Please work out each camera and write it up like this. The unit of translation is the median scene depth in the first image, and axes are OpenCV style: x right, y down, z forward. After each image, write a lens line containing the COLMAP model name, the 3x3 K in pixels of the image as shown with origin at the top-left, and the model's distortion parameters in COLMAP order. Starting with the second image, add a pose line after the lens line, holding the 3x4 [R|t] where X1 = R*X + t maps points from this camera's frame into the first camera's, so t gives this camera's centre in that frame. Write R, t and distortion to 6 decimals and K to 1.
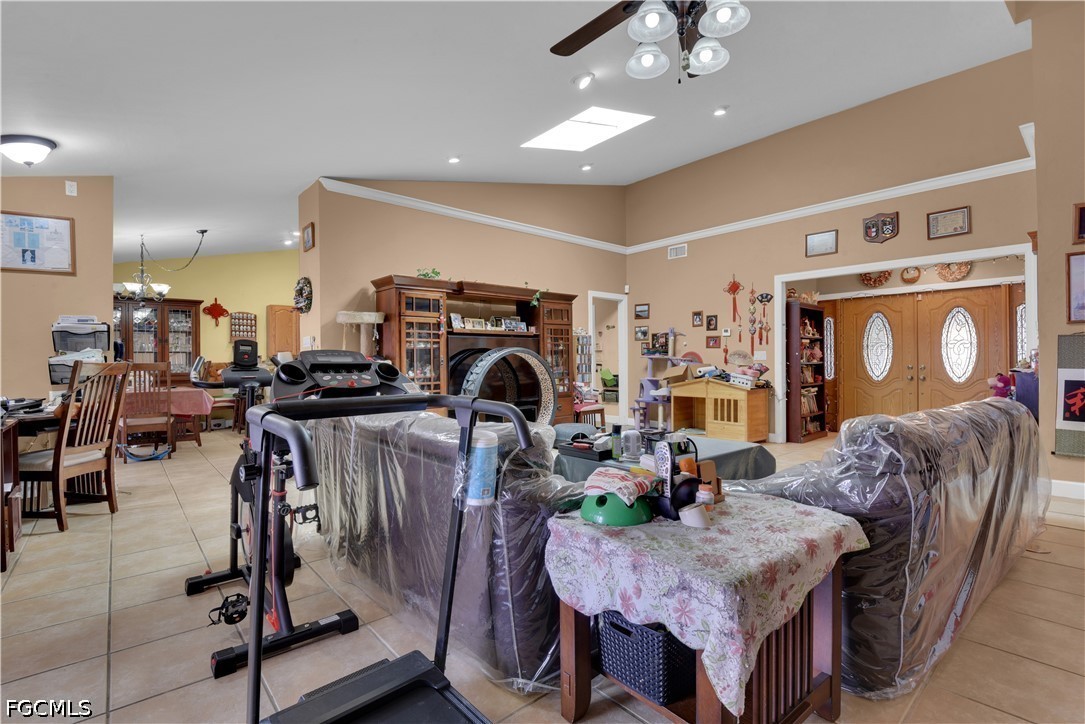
lens RADIAL K [[499.3, 0, 539.4], [0, 499.3, 363.9], [0, 0, 1]] dist [-0.006479, -0.003237]
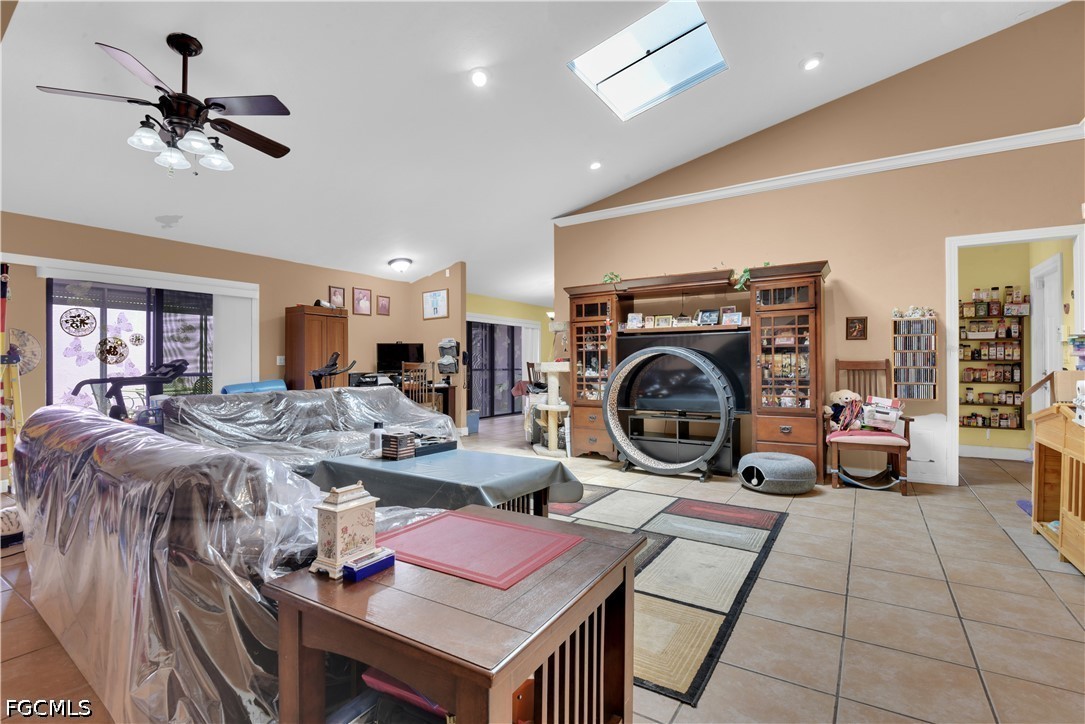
lens RADIAL K [[499.3, 0, 547.8], [0, 499.3, 362.1], [0, 0, 1]] dist [-0.006479, -0.003237]
pose [[0.261676, 0.006341, -0.965135, 0.639553], [-0.001265, 0.999980, 0.006227, -0.010297], [0.965155, -0.000409, 0.261678, 0.510535]]
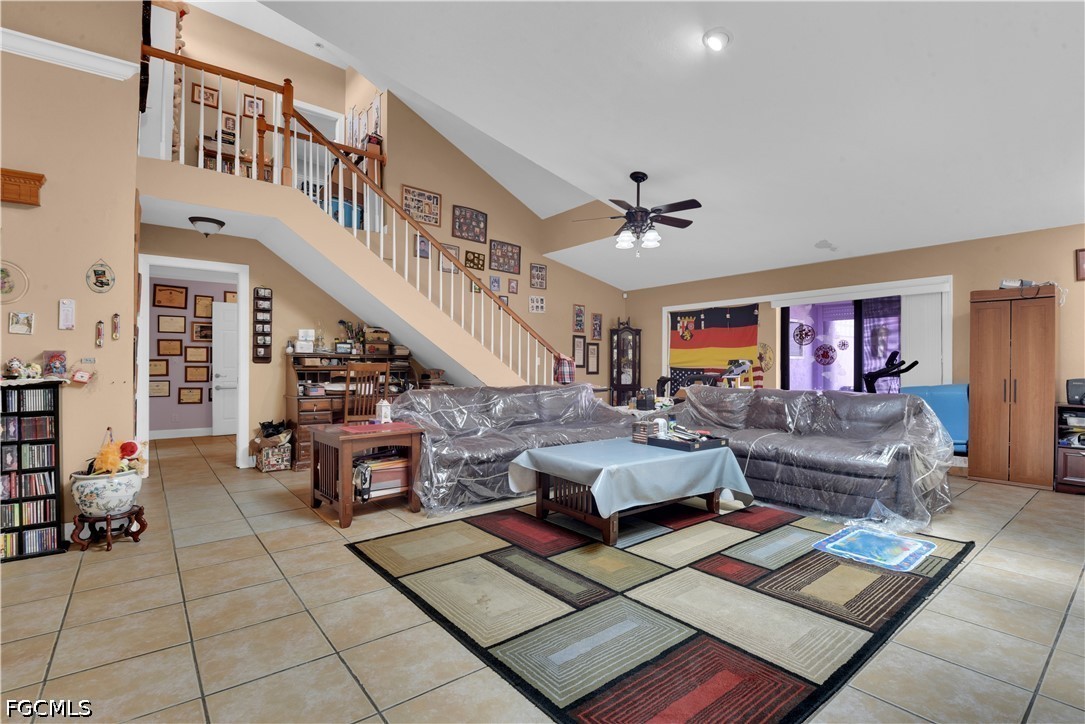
lens RADIAL K [[499.3, 0, 541.4], [0, 499.3, 361.6], [0, 0, 1]] dist [-0.006479, -0.003237]
pose [[-0.998480, 0.003296, 0.055020, 0.203729], [0.003100, 0.999989, -0.003651, -0.005597], [-0.055031, -0.003475, -0.998479, 1.110901]]
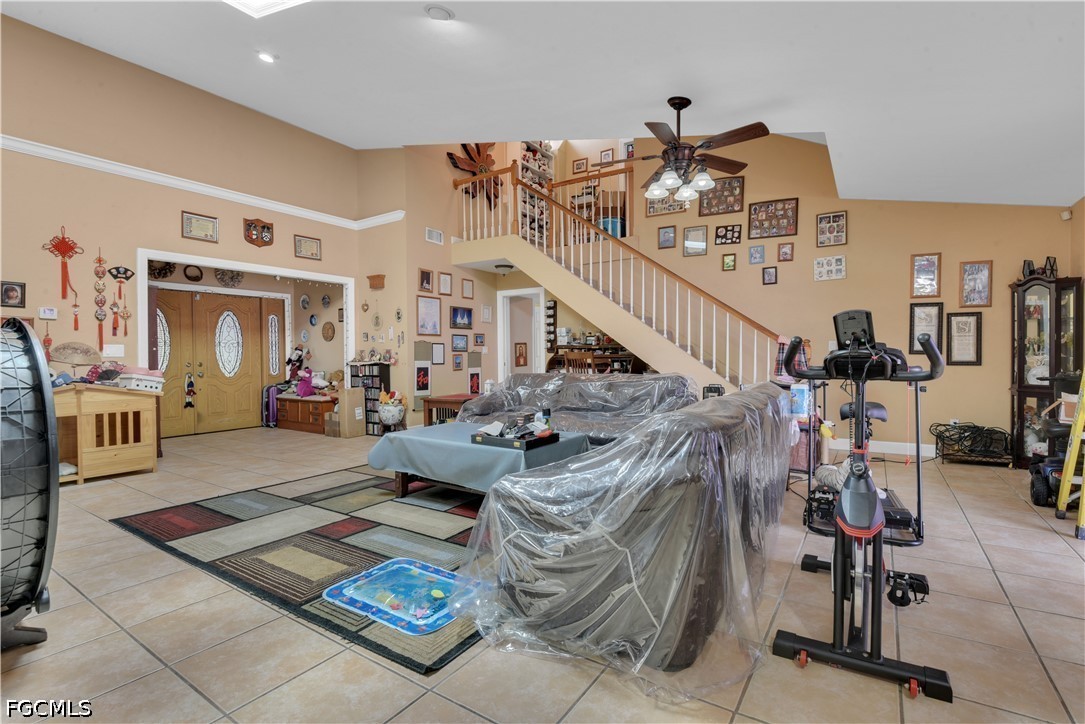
lens RADIAL K [[499.3, 0, 544.8], [0, 499.3, 365.5], [0, 0, 1]] dist [-0.006479, -0.003237]
pose [[-0.263275, -0.012199, 0.964644, -0.453197], [0.014342, 0.999760, 0.016557, 0.002332], [-0.964614, 0.018194, -0.263037, 0.620979]]
